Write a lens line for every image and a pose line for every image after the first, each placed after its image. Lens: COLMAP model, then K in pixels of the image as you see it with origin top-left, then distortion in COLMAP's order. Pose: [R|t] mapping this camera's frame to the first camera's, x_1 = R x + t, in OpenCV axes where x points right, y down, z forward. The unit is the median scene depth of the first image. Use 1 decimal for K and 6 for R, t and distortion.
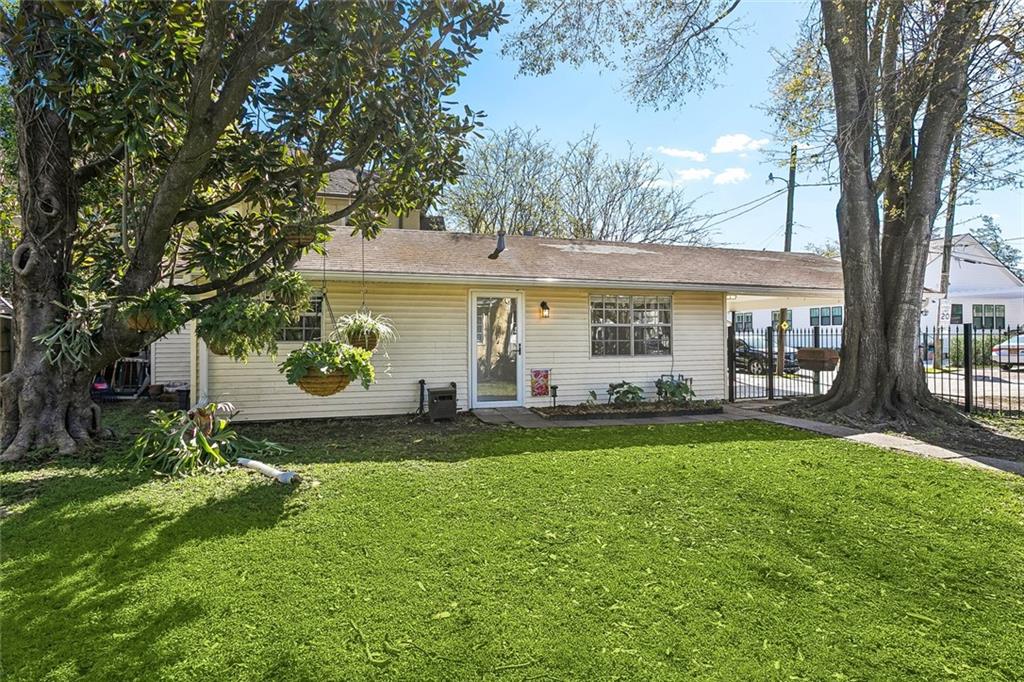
lens RADIAL K [[524.8, 0, 512.0], [0, 524.8, 341.0], [0, 0, 1]] dist [-0.001713, -0.000234]
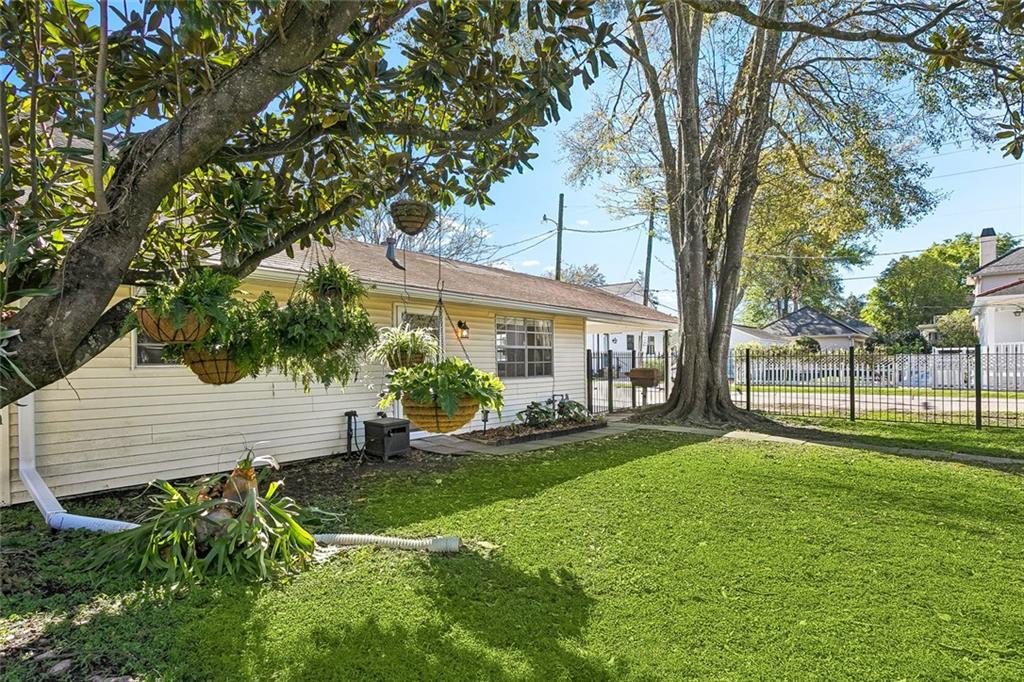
lens RADIAL K [[532.4, 0, 510.8], [0, 532.4, 365.1], [0, 0, 1]] dist [-0.000676, -0.000093]
pose [[0.833876, -0.007700, 0.551897, -0.396132], [0.007319, 0.999969, 0.002893, 0.001483], [-0.551903, 0.001627, 0.833907, 0.160855]]
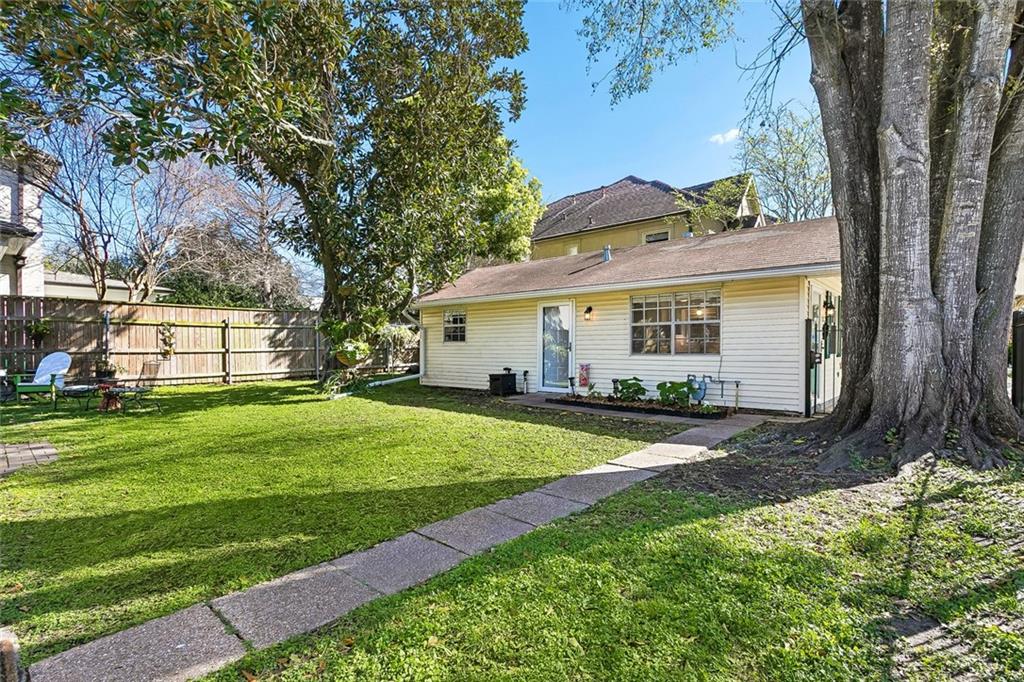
lens RADIAL K [[496.6, 0, 512.0], [0, 496.6, 341.0], [0, 0, 1]] dist [-0.000033, -0.000006]
pose [[0.510897, -0.008823, -0.859597, 0.944392], [0.000526, 0.999950, -0.009951, 0.013431], [0.859642, 0.004632, 0.510876, 0.284026]]
